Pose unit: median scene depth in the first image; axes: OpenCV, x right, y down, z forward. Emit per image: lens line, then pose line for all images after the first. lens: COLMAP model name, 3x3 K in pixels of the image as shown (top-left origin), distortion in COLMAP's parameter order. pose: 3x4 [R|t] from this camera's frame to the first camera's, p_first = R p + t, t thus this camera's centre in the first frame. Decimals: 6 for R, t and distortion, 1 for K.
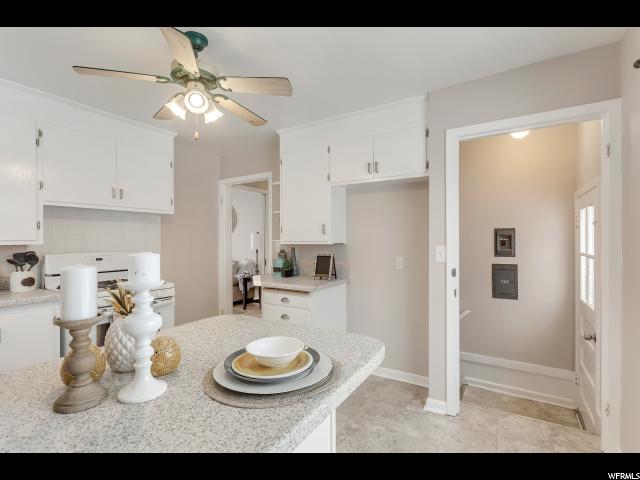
lens RADIAL K [[301.8, 0, 318.1], [0, 301.8, 237.8], [0, 0, 1]] dist [0.000931, 0.000004]
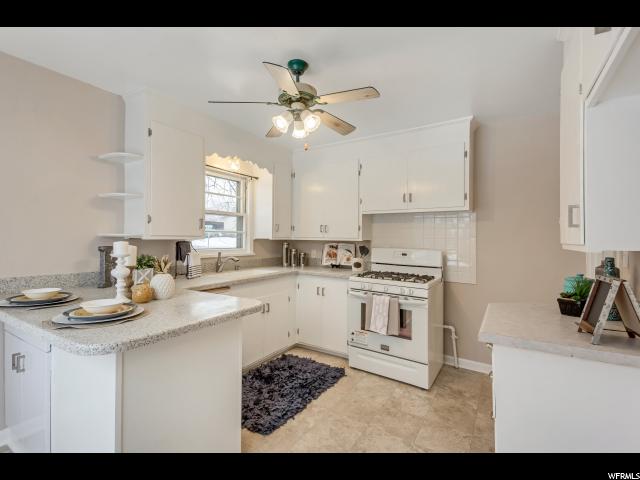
lens RADIAL K [[301.8, 0, 318.1], [0, 301.8, 237.8], [0, 0, 1]] dist [0.000931, 0.000004]
pose [[-0.022705, 0.001502, -0.999741, 0.557034], [-0.004794, 0.999987, 0.001611, 0.004910], [0.999731, 0.004829, -0.022697, 0.803486]]
